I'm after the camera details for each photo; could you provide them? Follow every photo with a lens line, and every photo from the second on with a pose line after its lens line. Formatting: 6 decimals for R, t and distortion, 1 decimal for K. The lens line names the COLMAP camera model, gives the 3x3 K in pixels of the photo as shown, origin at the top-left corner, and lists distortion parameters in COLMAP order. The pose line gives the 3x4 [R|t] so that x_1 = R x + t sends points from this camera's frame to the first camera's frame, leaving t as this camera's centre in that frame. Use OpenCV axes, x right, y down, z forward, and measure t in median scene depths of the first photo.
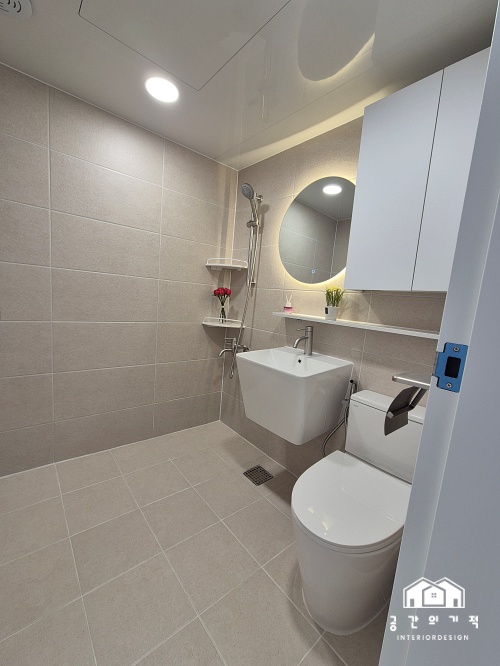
lens RADIAL K [[275.6, 0, 251.4], [0, 275.6, 334.7], [0, 0, 1]] dist [0.001930, 0.000166]
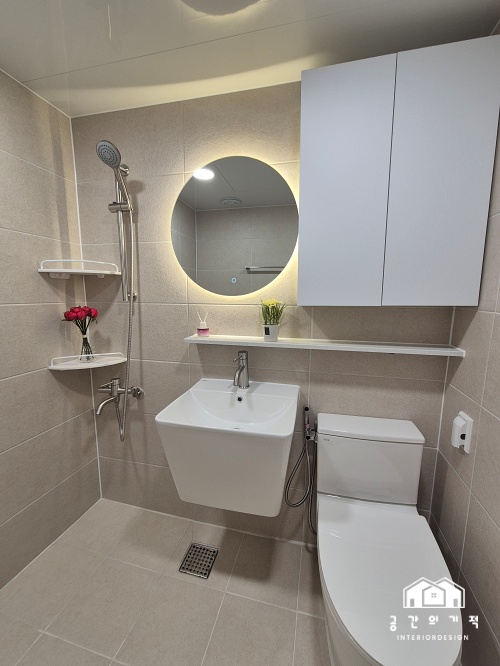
lens RADIAL K [[275.6, 0, 251.4], [0, 275.6, 334.7], [0, 0, 1]] dist [0.001930, 0.000166]
pose [[0.812314, -0.165328, 0.559297, -0.152211], [0.140935, 0.986204, 0.086830, -0.110298], [-0.565937, 0.008291, 0.824407, 0.268416]]
